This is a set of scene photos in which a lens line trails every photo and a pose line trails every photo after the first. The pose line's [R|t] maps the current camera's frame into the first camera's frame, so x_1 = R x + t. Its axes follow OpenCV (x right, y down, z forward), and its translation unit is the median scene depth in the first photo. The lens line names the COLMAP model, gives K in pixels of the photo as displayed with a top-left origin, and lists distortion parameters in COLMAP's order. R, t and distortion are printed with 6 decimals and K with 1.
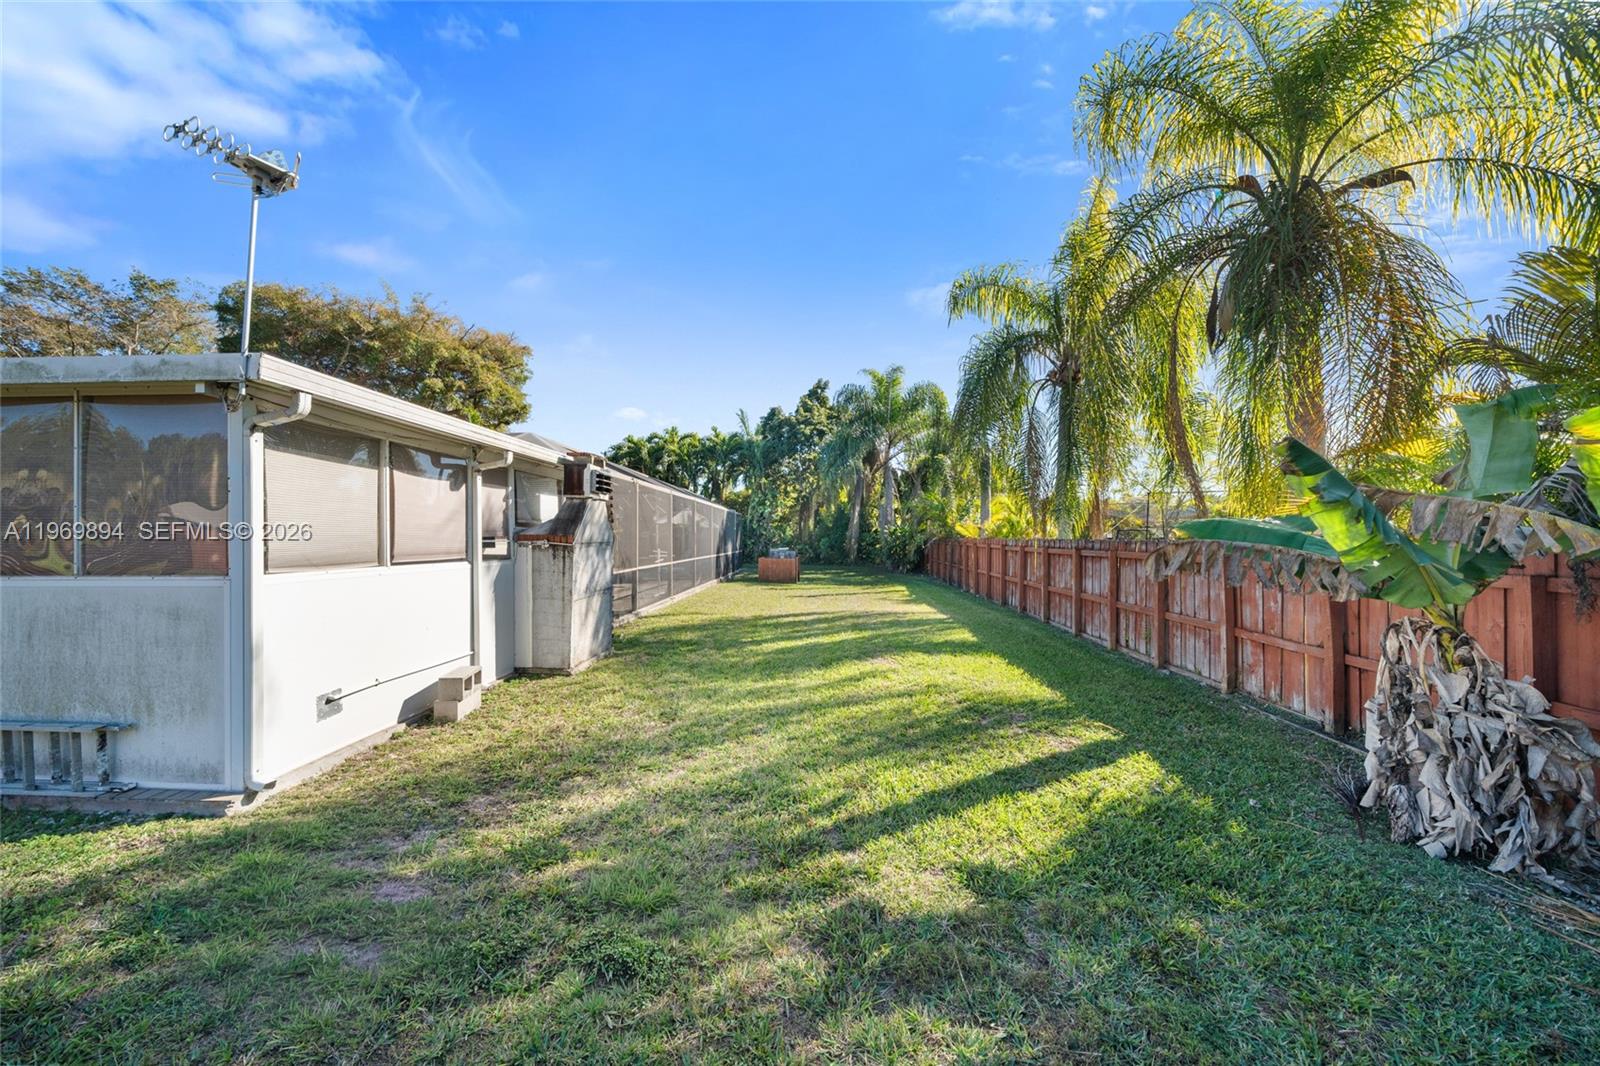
lens RADIAL K [[553.8, 0, 787.5], [0, 553.8, 532.3], [0, 0, 1]] dist [-0.002098, 0.000004]
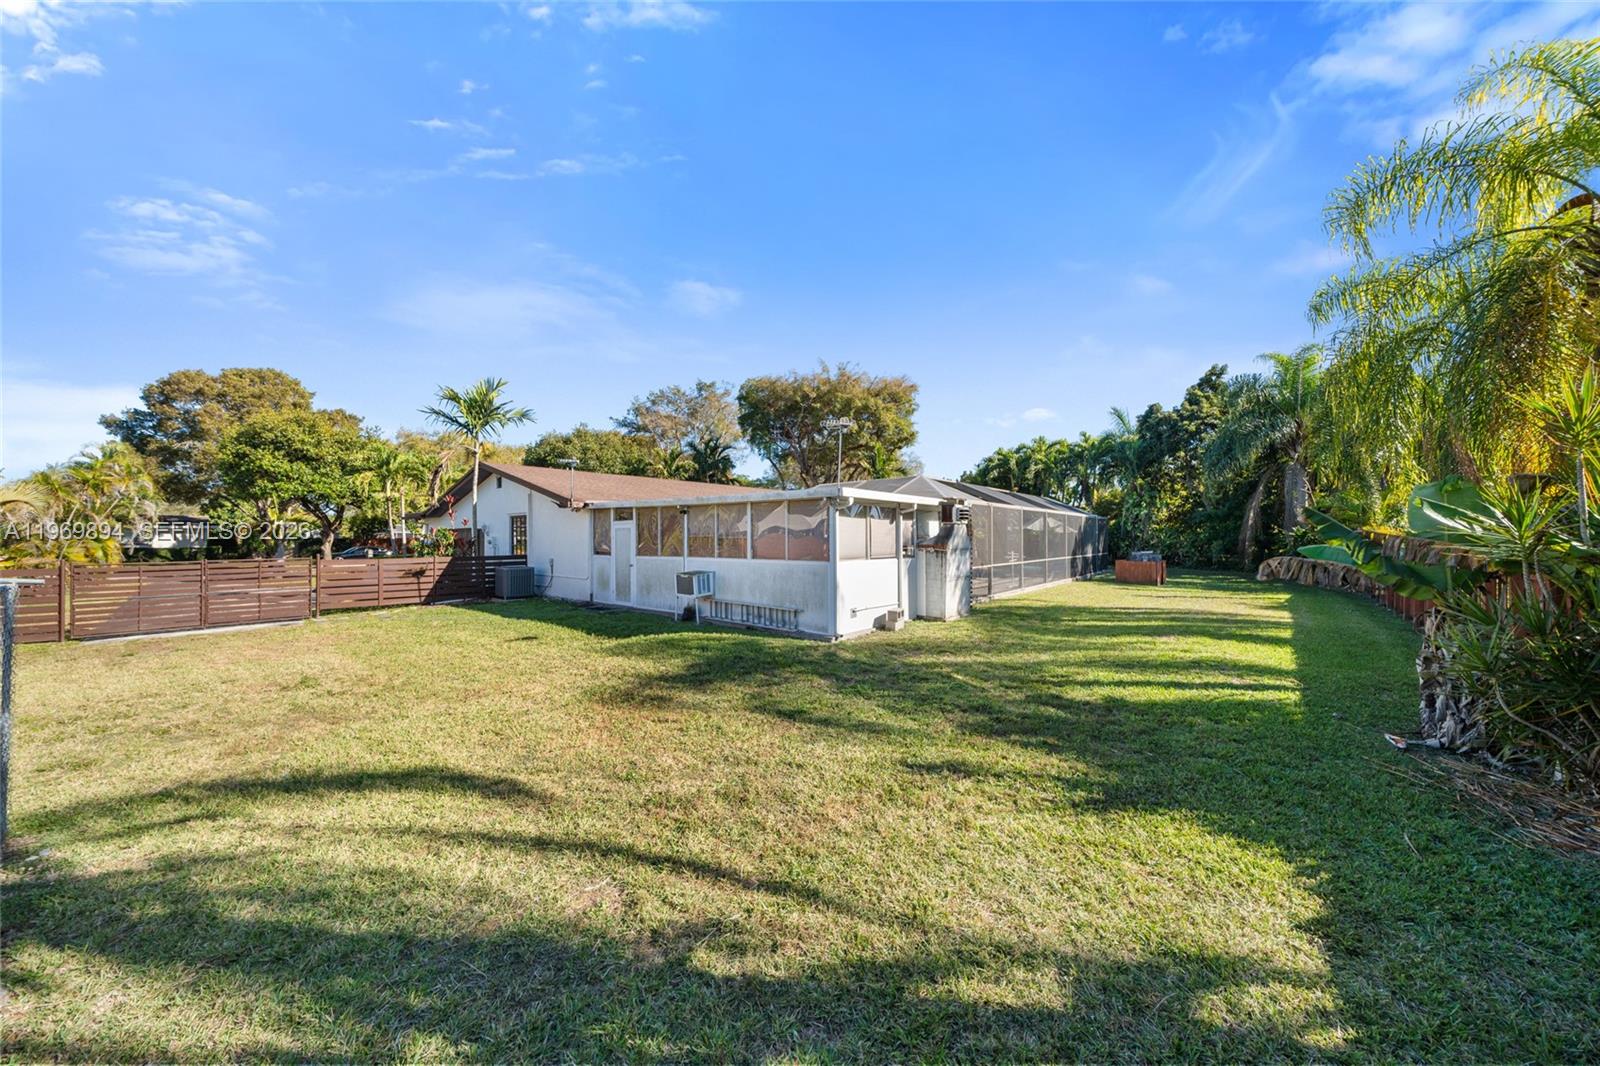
lens RADIAL K [[553.8, 0, 790.7], [0, 553.8, 533.5], [0, 0, 1]] dist [-0.002098, 0.000004]
pose [[0.793019, -0.002393, -0.609193, 0.093577], [0.005684, 0.999978, 0.003472, -0.012365], [0.609171, -0.006216, 0.793015, -0.224380]]
